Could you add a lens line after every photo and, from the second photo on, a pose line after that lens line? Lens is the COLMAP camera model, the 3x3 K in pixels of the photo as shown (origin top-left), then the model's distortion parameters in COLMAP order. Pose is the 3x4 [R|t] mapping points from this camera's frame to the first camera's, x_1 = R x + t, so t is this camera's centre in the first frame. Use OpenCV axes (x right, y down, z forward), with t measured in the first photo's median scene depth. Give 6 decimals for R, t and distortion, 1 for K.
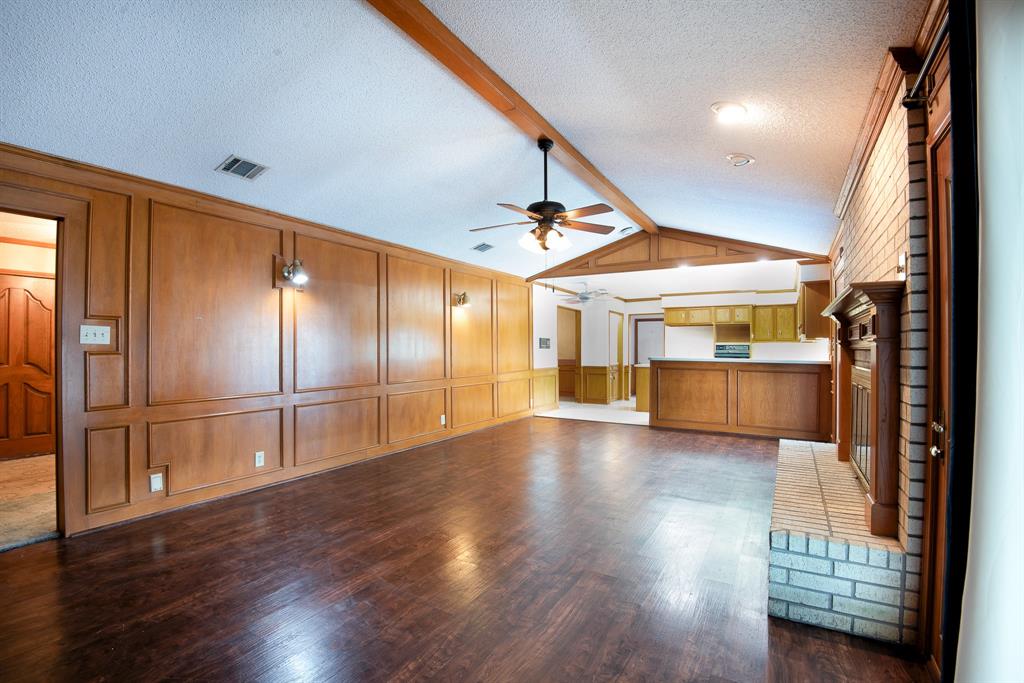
lens RADIAL K [[470.7, 0, 508.6], [0, 470.7, 345.4], [0, 0, 1]] dist [-0.038626, -0.004623]
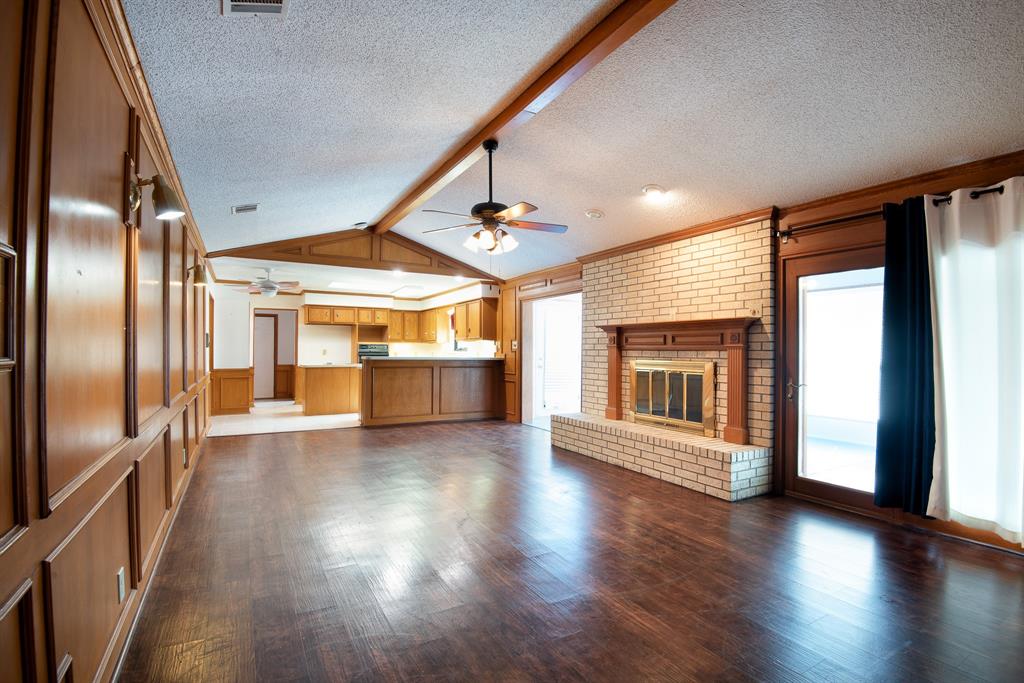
lens RADIAL K [[470.7, 0, 504.9], [0, 470.7, 347.2], [0, 0, 1]] dist [-0.038626, -0.004623]
pose [[0.496250, 0.003678, 0.868172, -0.413320], [-0.010753, 0.999940, 0.001911, 0.000116], [-0.868113, -0.010283, 0.496259, 0.256073]]
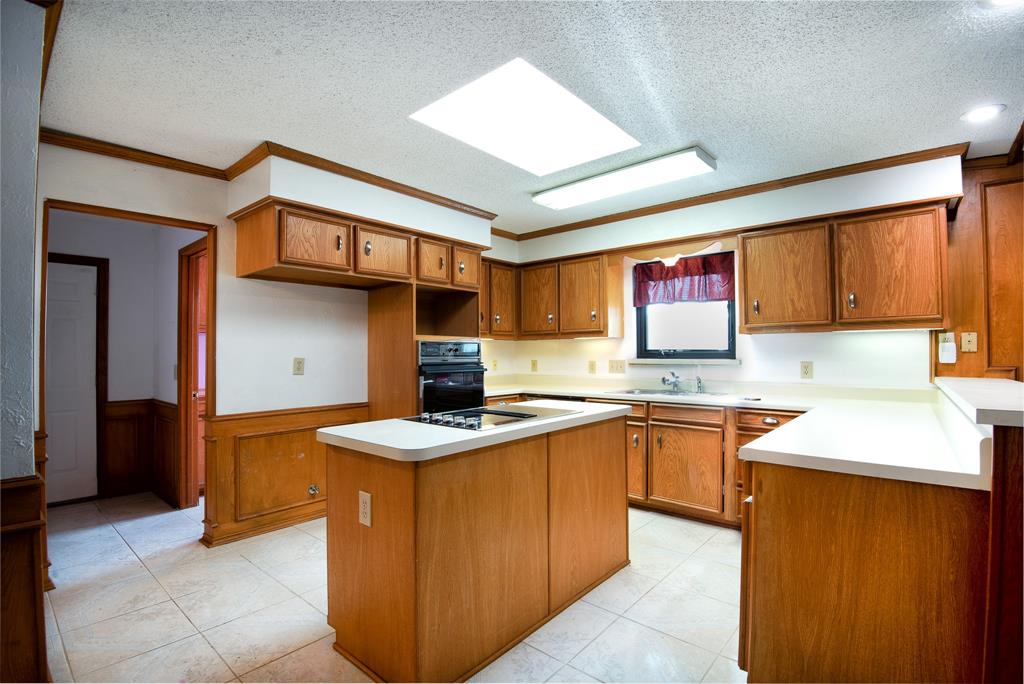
lens RADIAL K [[470.7, 0, 512.7], [0, 470.7, 346.7], [0, 0, 1]] dist [-0.038626, -0.004623]
pose [[0.166543, 0.006912, 0.986010, 0.131818], [-0.004456, 0.999970, -0.006258, 0.006673], [-0.986024, -0.003351, 0.166569, 1.161605]]
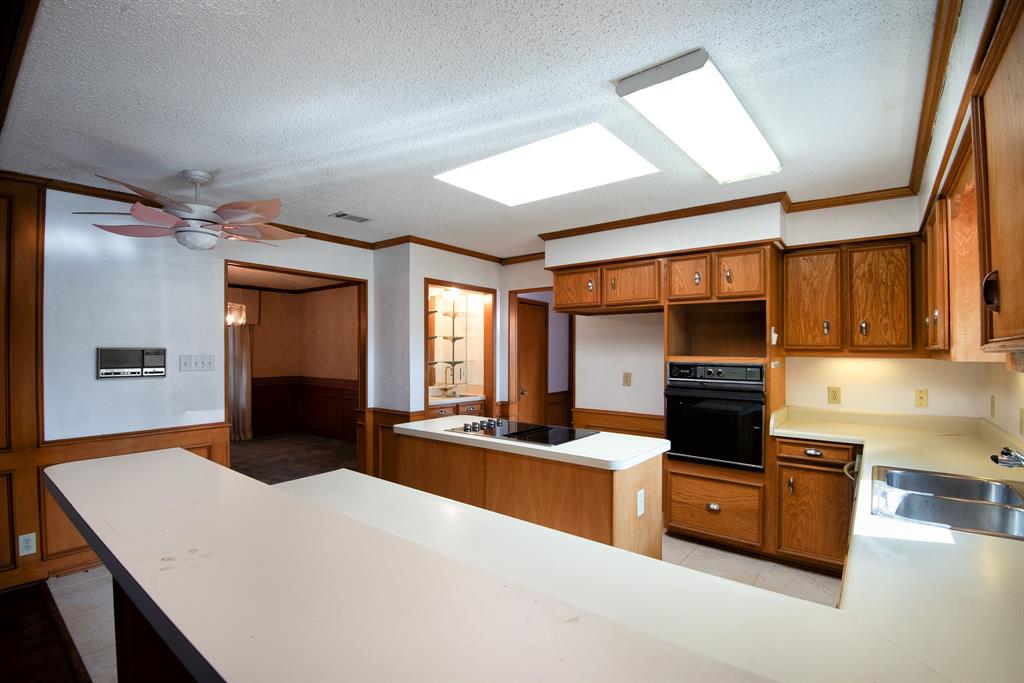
lens RADIAL K [[470.7, 0, 512.3], [0, 470.7, 345.7], [0, 0, 1]] dist [-0.038626, -0.004623]
pose [[0.991472, -0.003770, -0.130265, 0.494841], [0.004018, 0.999991, 0.001641, -0.020070], [0.130257, -0.002151, 0.991478, 0.837666]]
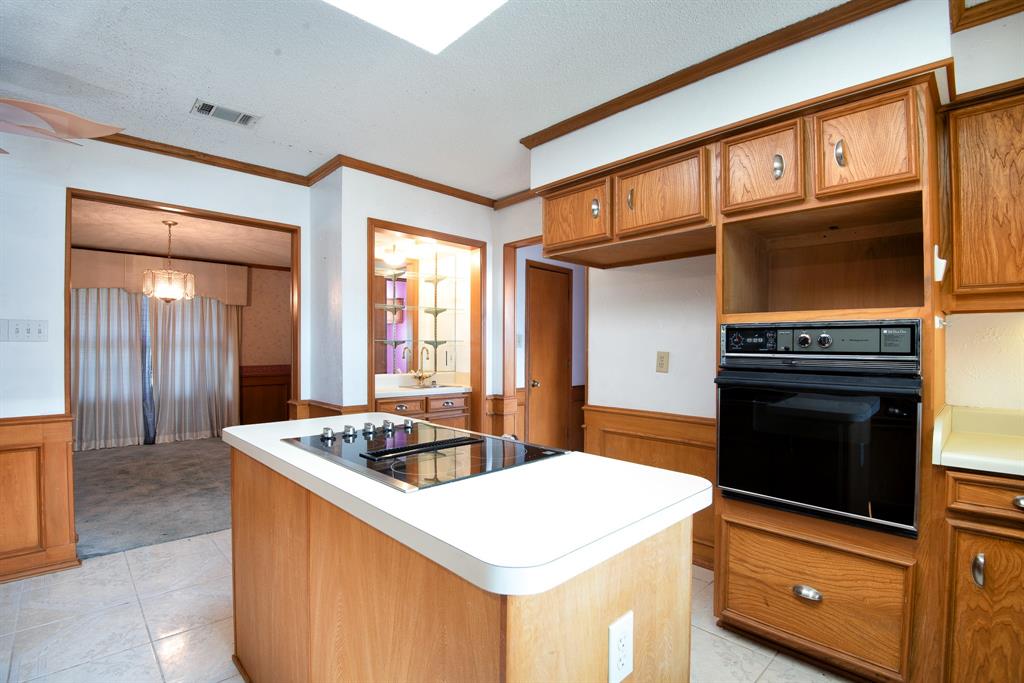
lens RADIAL K [[470.7, 0, 515.3], [0, 470.7, 346.4], [0, 0, 1]] dist [-0.038626, -0.004623]
pose [[0.965984, -0.002993, -0.258584, 0.544647], [0.005137, 0.999958, 0.007616, 0.007964], [0.258550, -0.008686, 0.965959, 1.045261]]
